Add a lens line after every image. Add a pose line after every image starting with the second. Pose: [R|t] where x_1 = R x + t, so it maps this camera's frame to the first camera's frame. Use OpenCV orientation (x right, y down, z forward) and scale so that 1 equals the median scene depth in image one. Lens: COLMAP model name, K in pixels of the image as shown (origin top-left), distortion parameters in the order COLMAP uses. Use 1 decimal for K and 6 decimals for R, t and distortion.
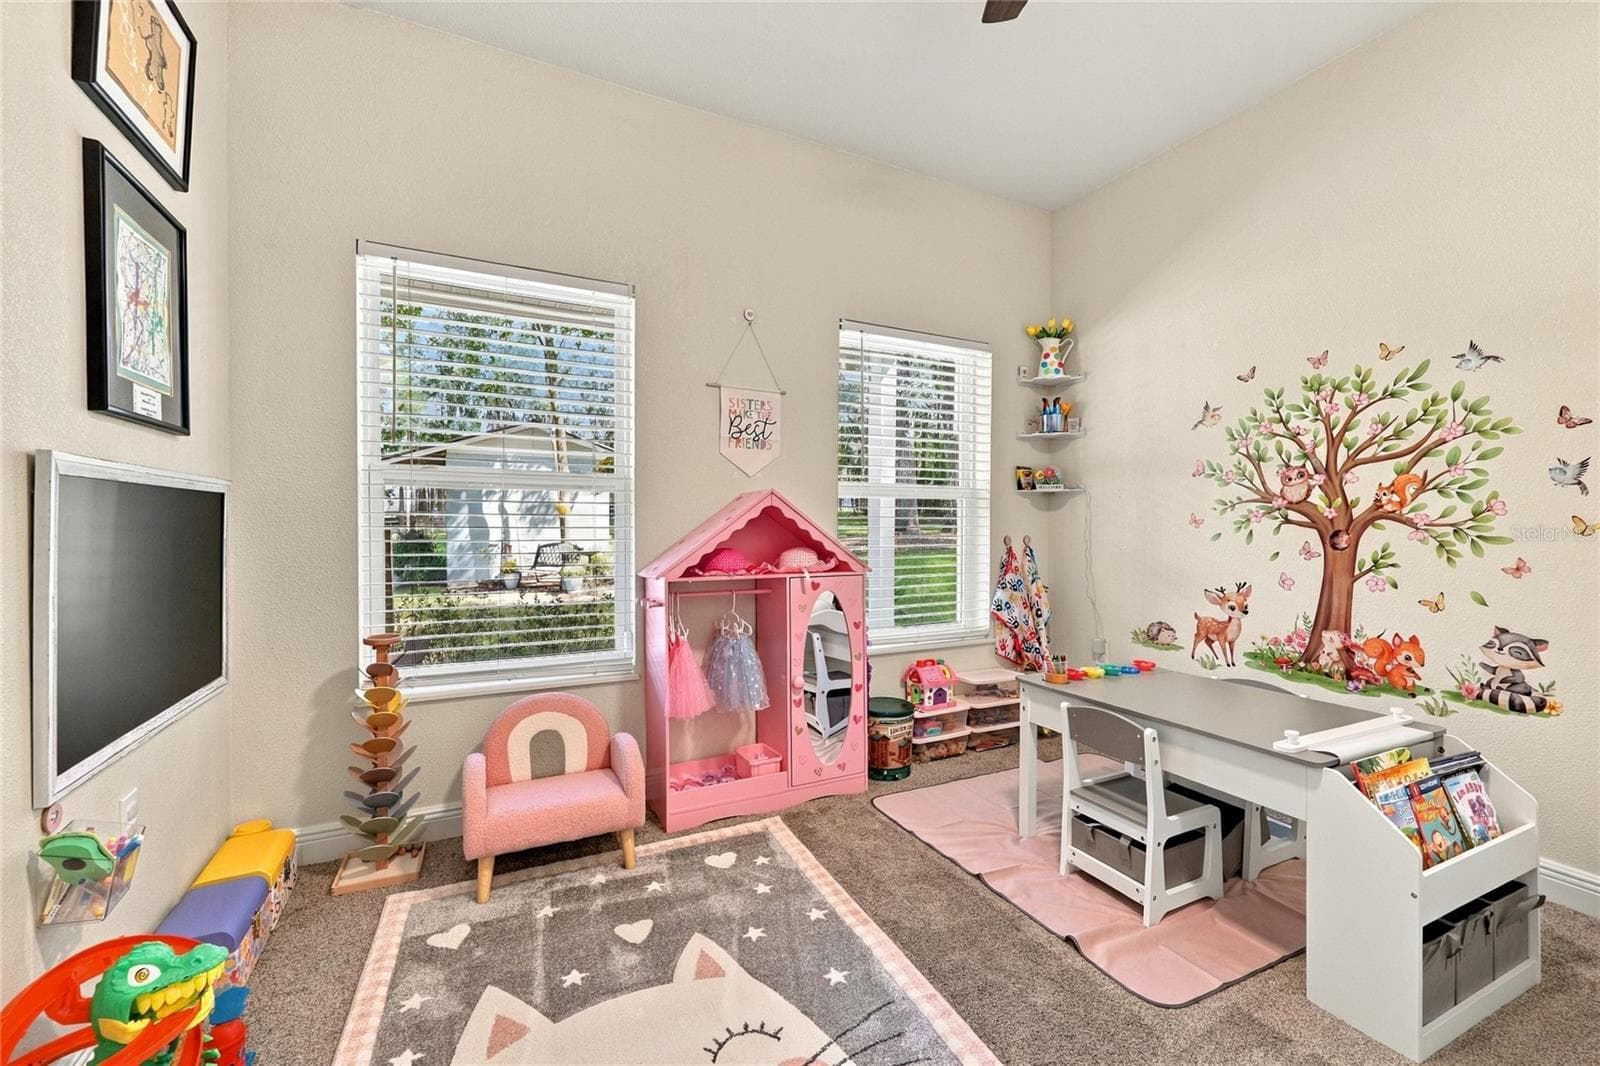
lens RADIAL K [[651.0, 0, 796.2], [0, 651.0, 518.4], [0, 0, 1]] dist [-0.000853, -0.000225]
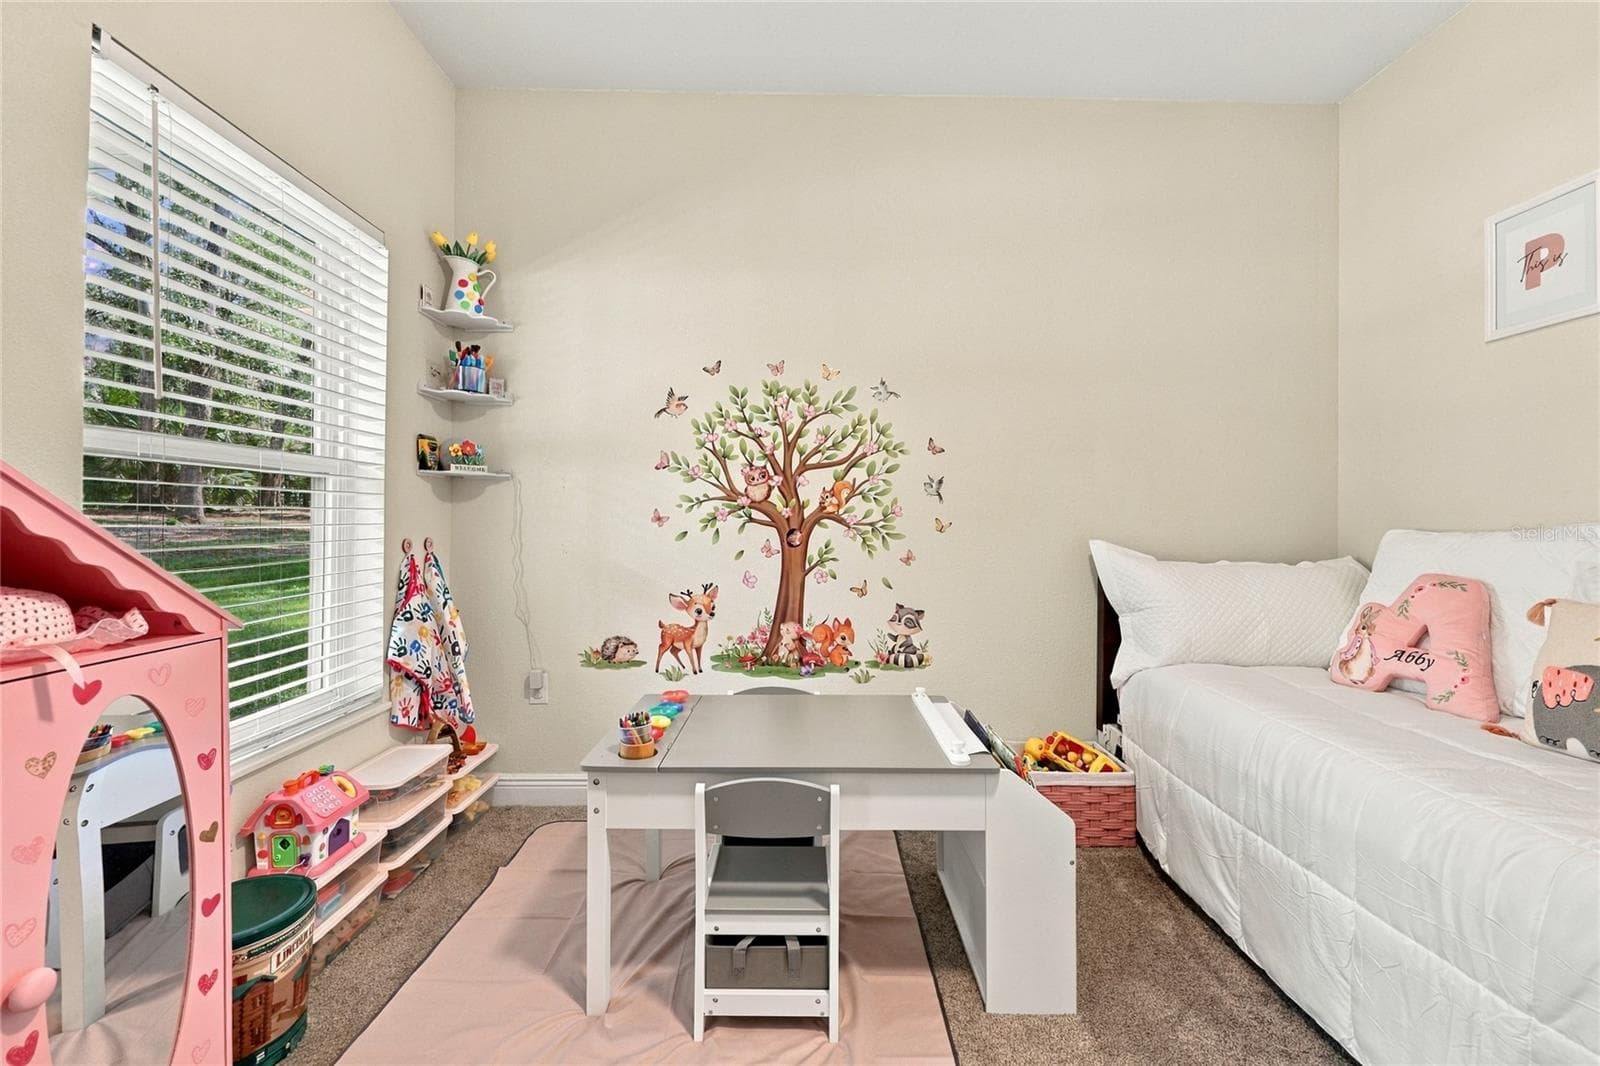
lens RADIAL K [[651.0, 0, 796.2], [0, 651.0, 518.4], [0, 0, 1]] dist [-0.000853, -0.000225]
pose [[0.428930, 0.008214, 0.903300, -0.136809], [-0.015115, 0.999884, -0.001915, 0.002867], [-0.903211, -0.012832, 0.429005, 0.519951]]
